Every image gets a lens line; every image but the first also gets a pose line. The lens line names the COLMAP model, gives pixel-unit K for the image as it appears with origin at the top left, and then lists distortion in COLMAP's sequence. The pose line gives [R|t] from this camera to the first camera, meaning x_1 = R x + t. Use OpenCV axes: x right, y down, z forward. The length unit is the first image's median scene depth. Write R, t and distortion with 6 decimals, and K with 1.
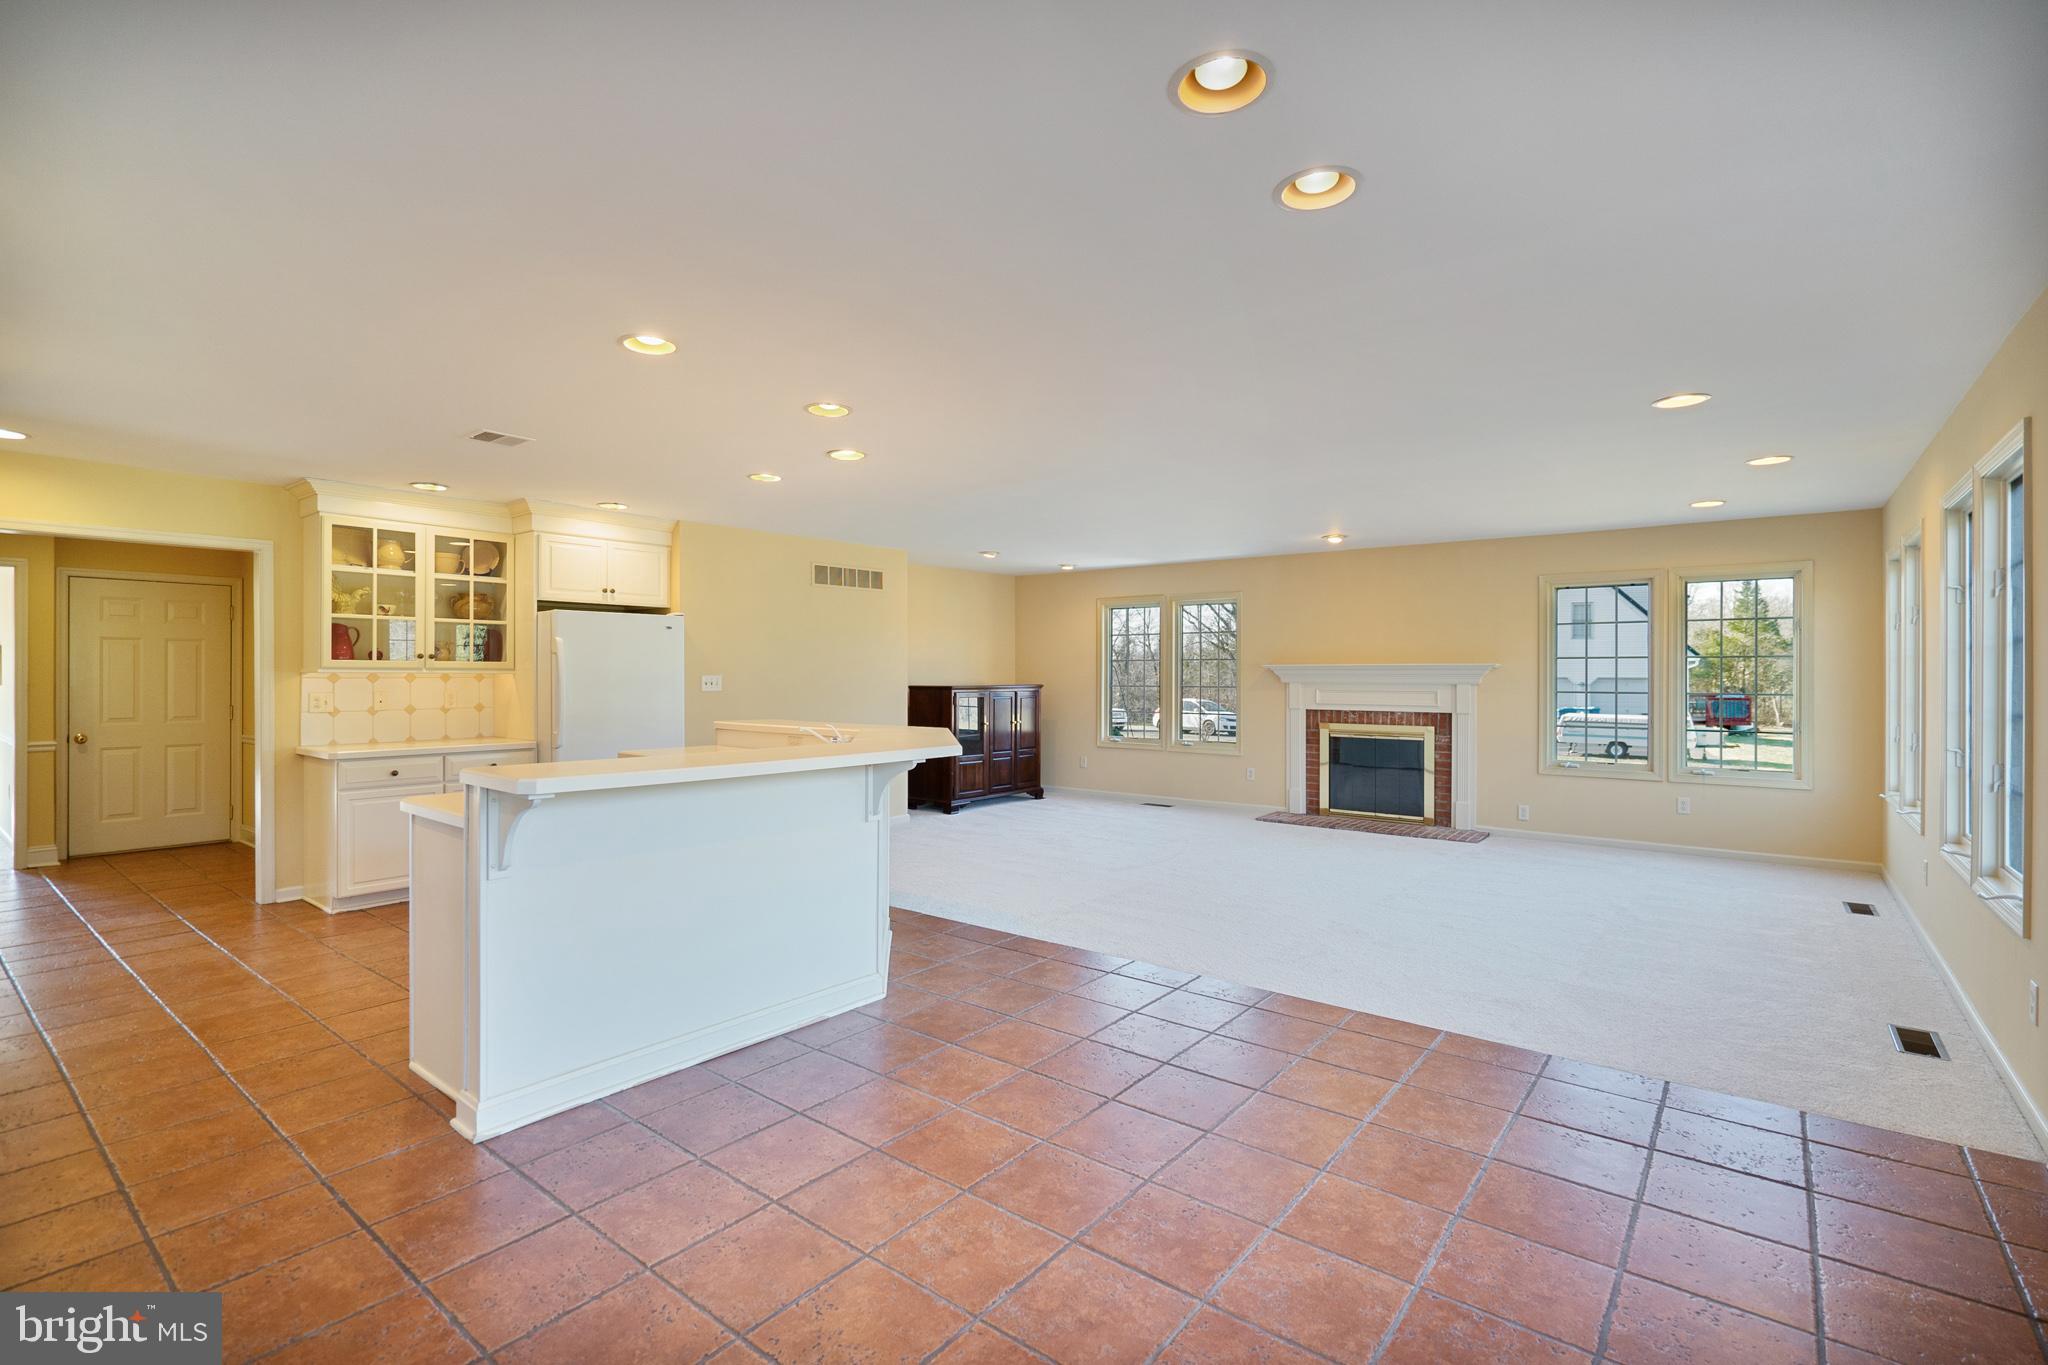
lens RADIAL K [[938.2, 0, 1005.3], [0, 938.2, 680.0], [0, 0, 1]] dist [0.003491, 0.000693]
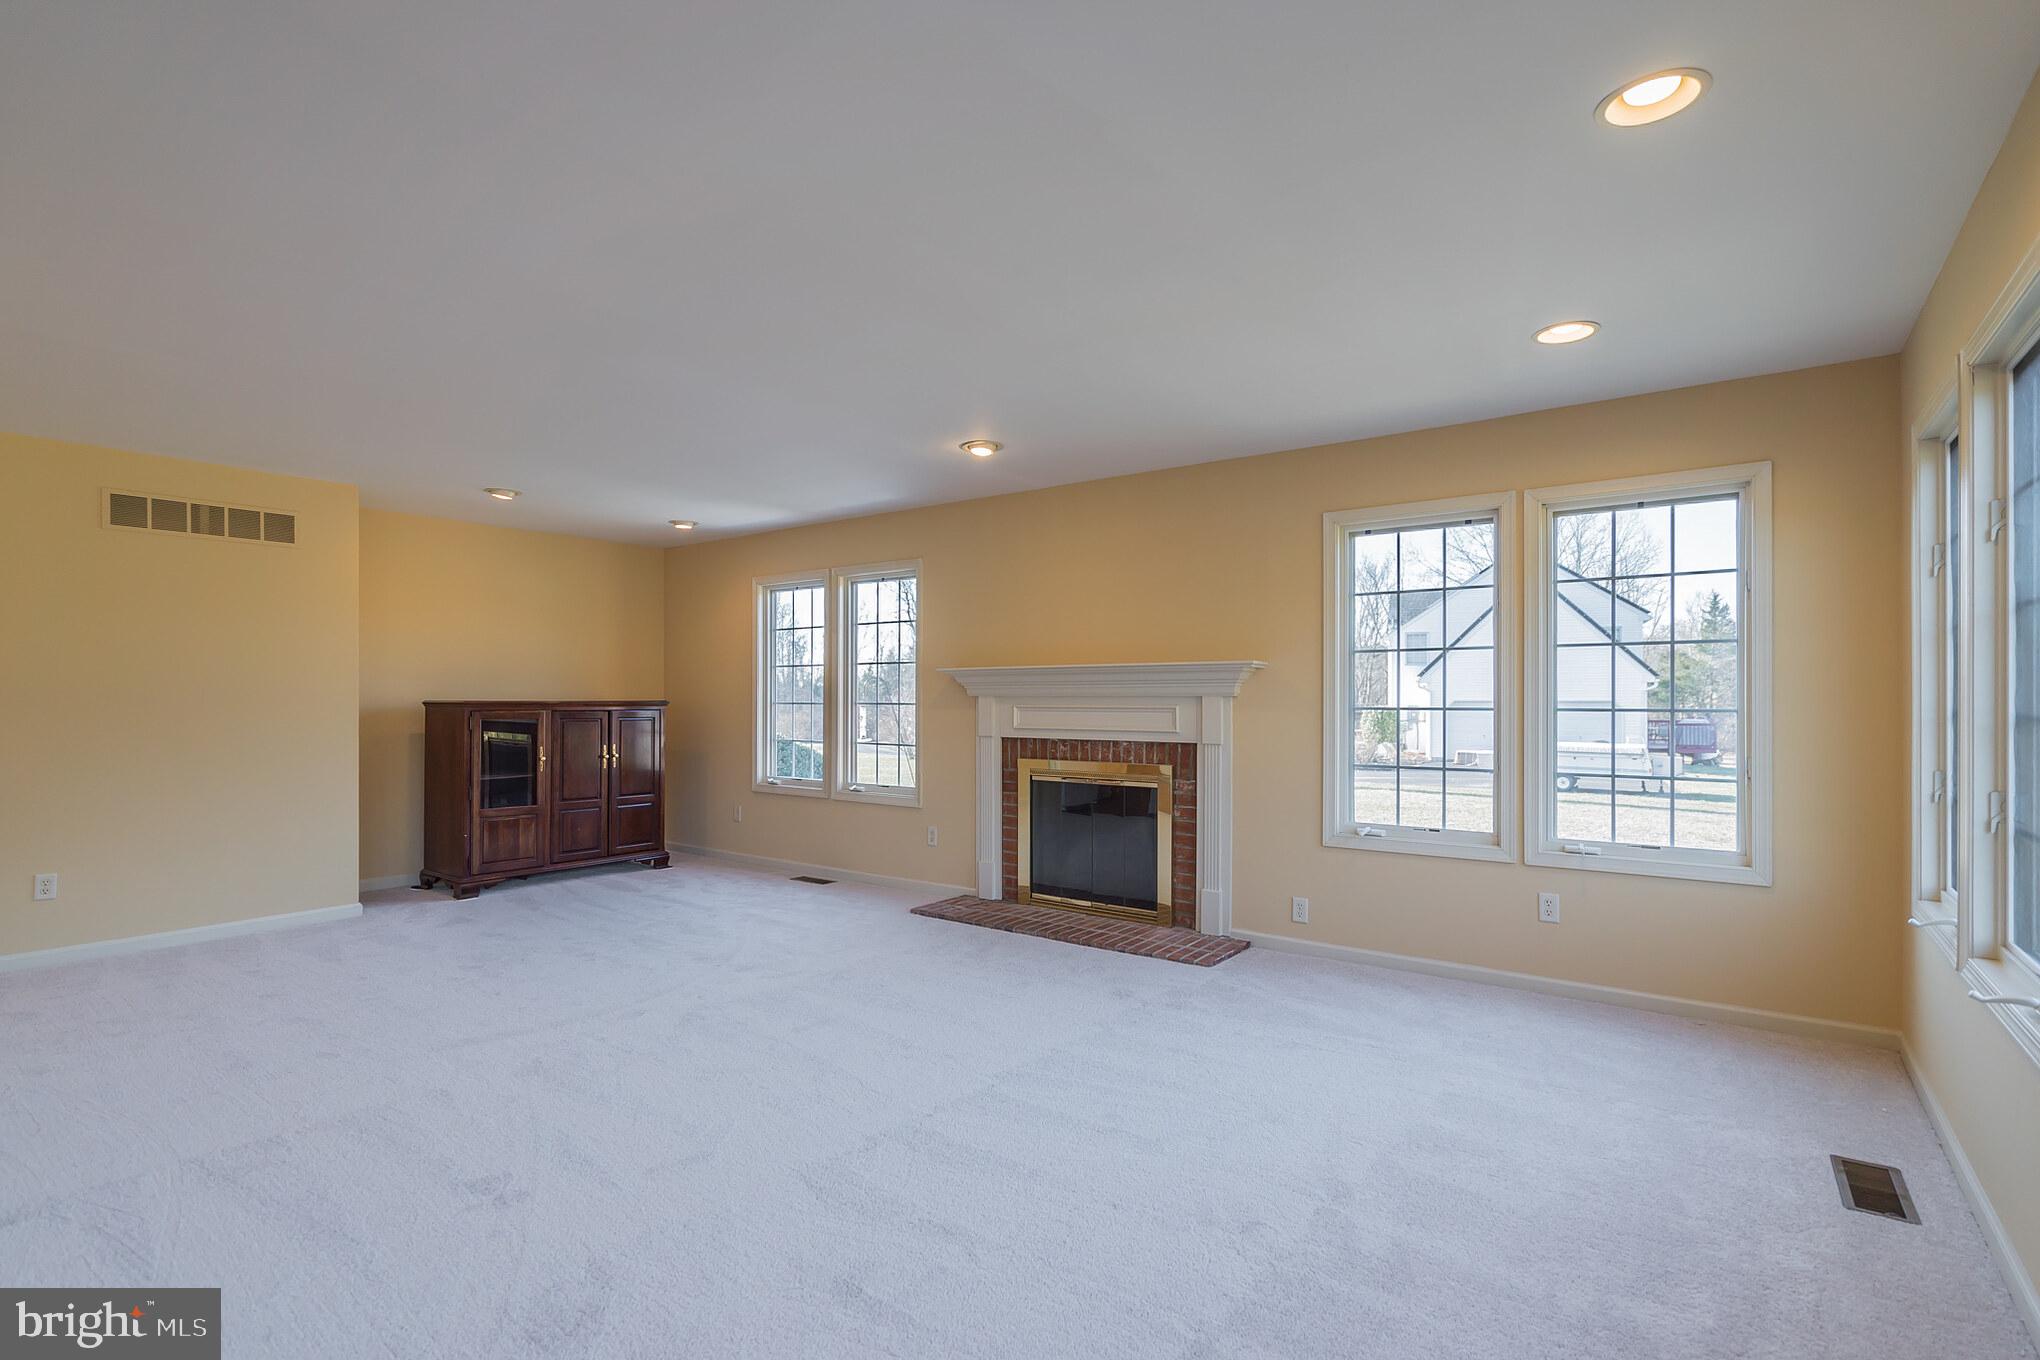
lens RADIAL K [[937.8, 0, 998.1], [0, 937.8, 705.9], [0, 0, 1]] dist [-0.004901, 0.000002]
pose [[0.999560, -0.001375, 0.029646, 0.368235], [0.001379, 0.999999, -0.000103, 0.012008], [-0.029646, 0.000144, 0.999560, 0.440339]]
